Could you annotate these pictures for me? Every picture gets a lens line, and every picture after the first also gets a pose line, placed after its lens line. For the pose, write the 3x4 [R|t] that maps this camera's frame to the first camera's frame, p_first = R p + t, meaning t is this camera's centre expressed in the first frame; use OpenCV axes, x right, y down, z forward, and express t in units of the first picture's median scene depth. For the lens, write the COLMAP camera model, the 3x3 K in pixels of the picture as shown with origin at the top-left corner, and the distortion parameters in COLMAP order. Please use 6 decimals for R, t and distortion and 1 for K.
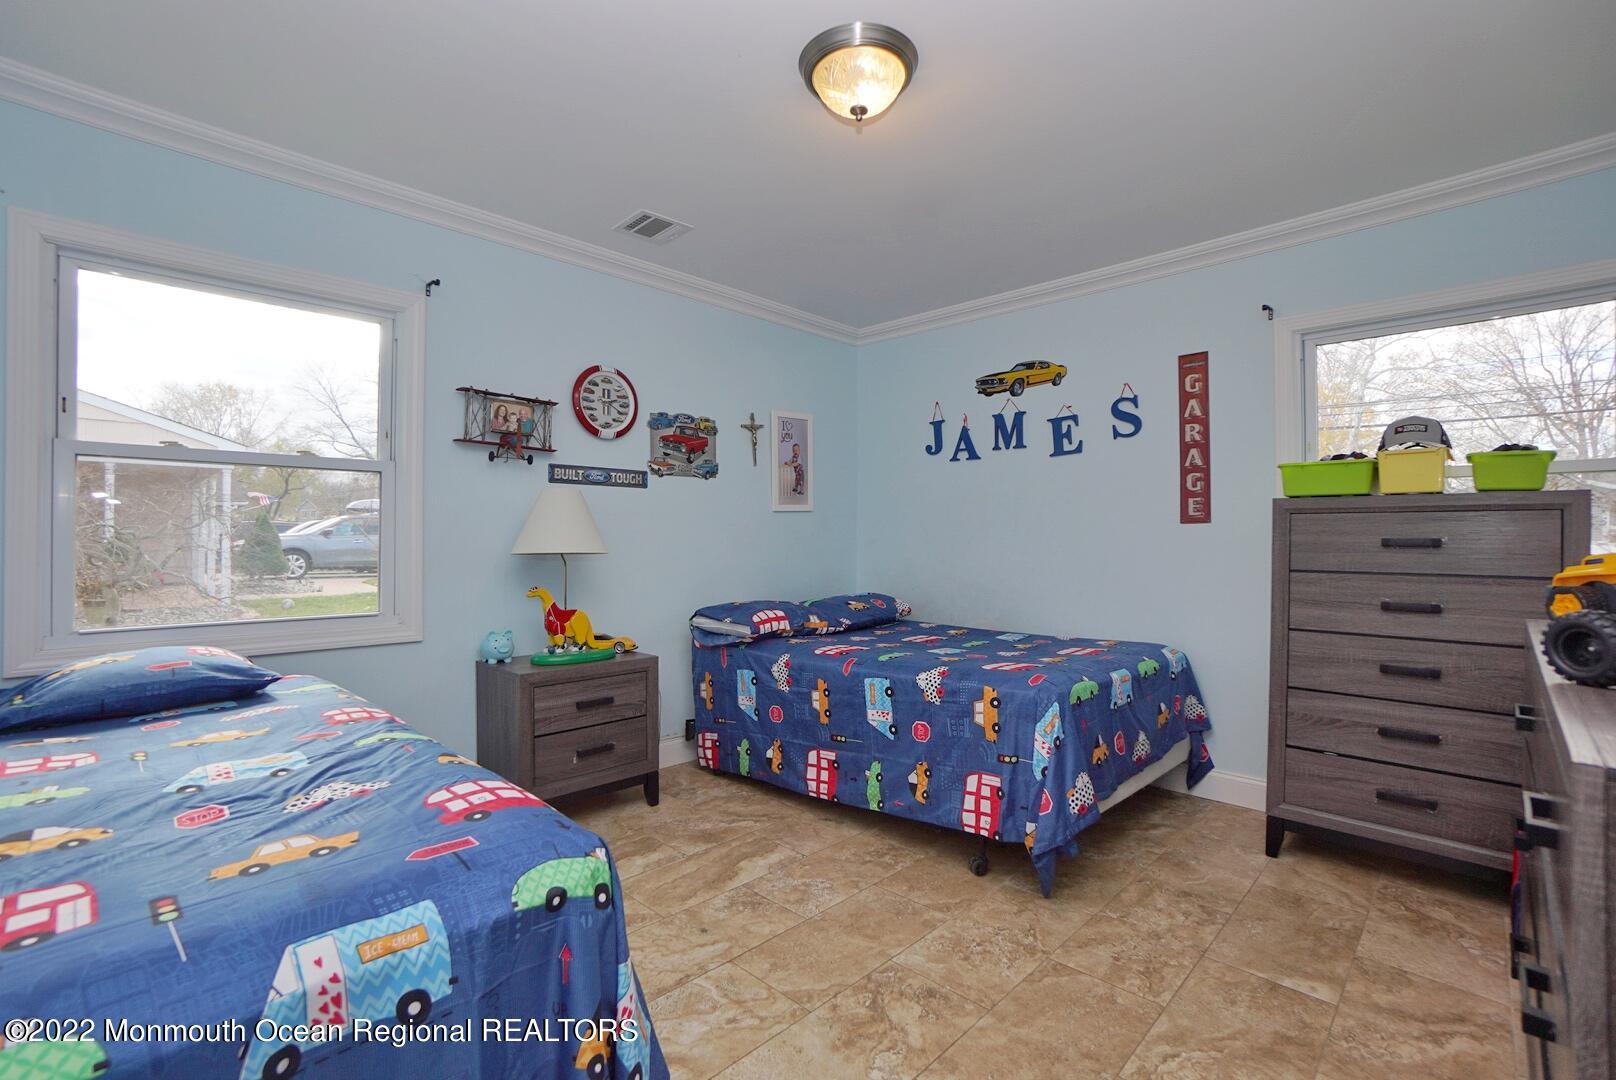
lens RADIAL K [[714.8, 0, 803.2], [0, 714.8, 537.2], [0, 0, 1]] dist [-0.062490, 0.021260]
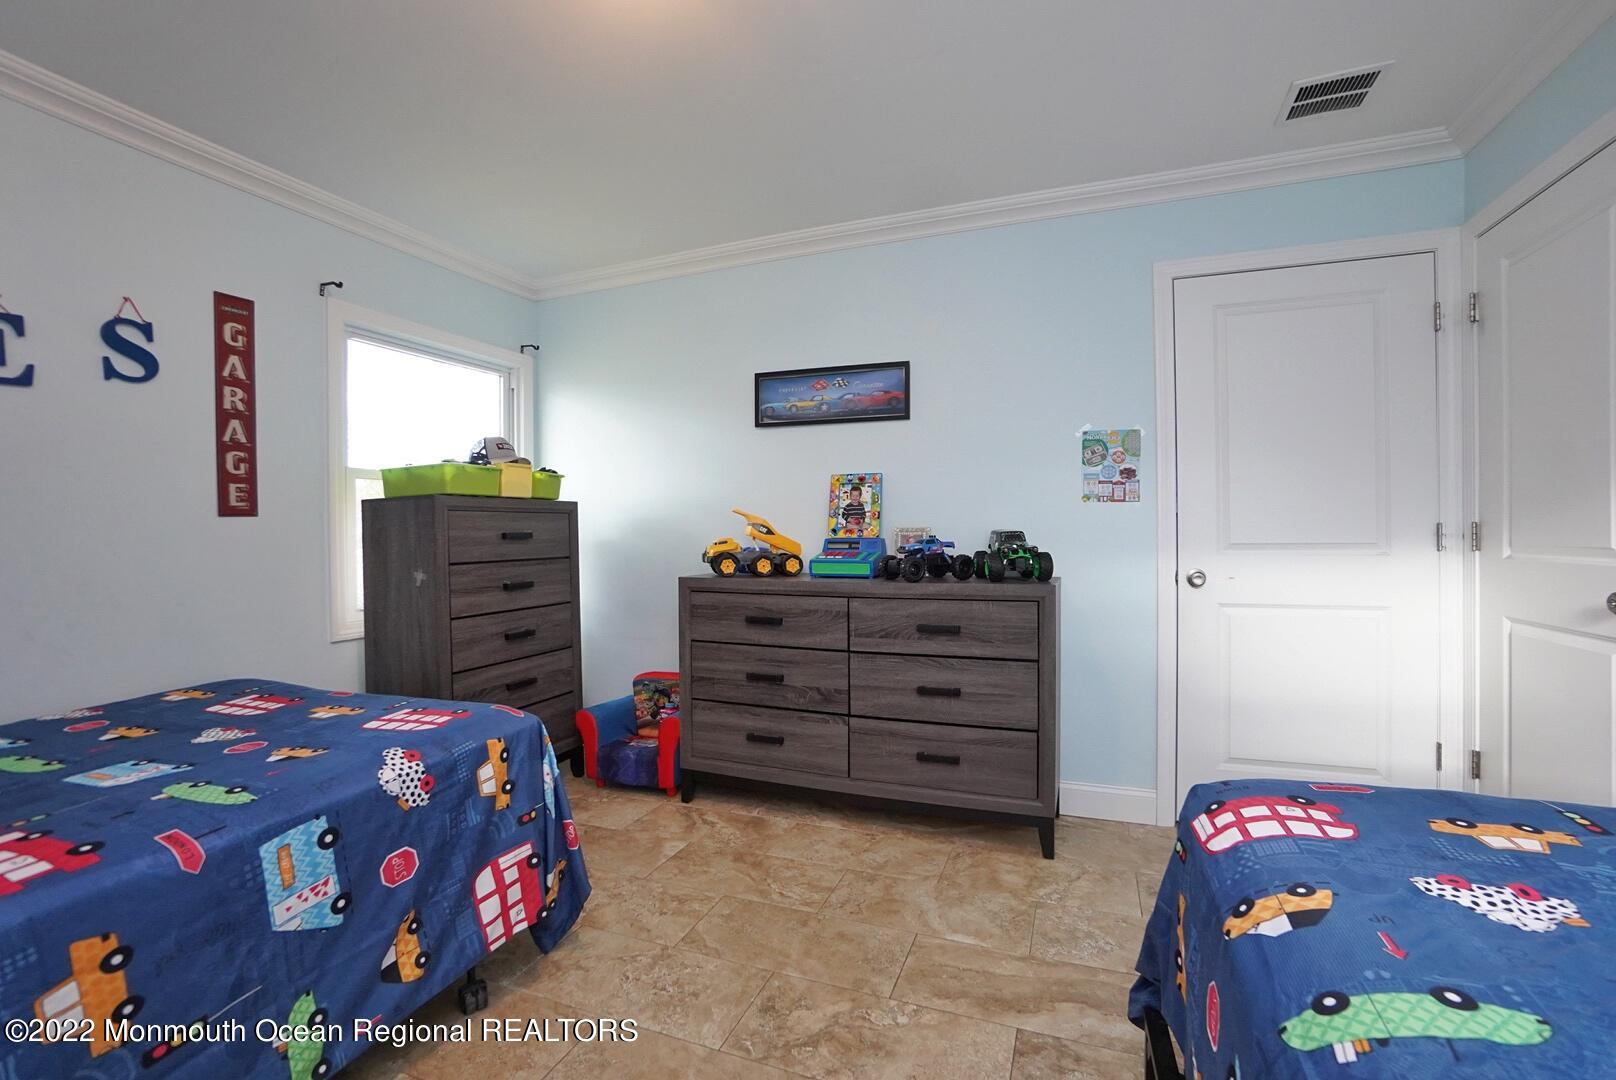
lens RADIAL K [[714.8, 0, 802.5], [0, 714.8, 533.0], [0, 0, 1]] dist [-0.062490, 0.021260]
pose [[-0.391432, -0.007818, 0.920174, -0.487950], [0.006620, 0.999914, 0.011312, -0.007478], [-0.920183, 0.010520, -0.391346, 0.907352]]
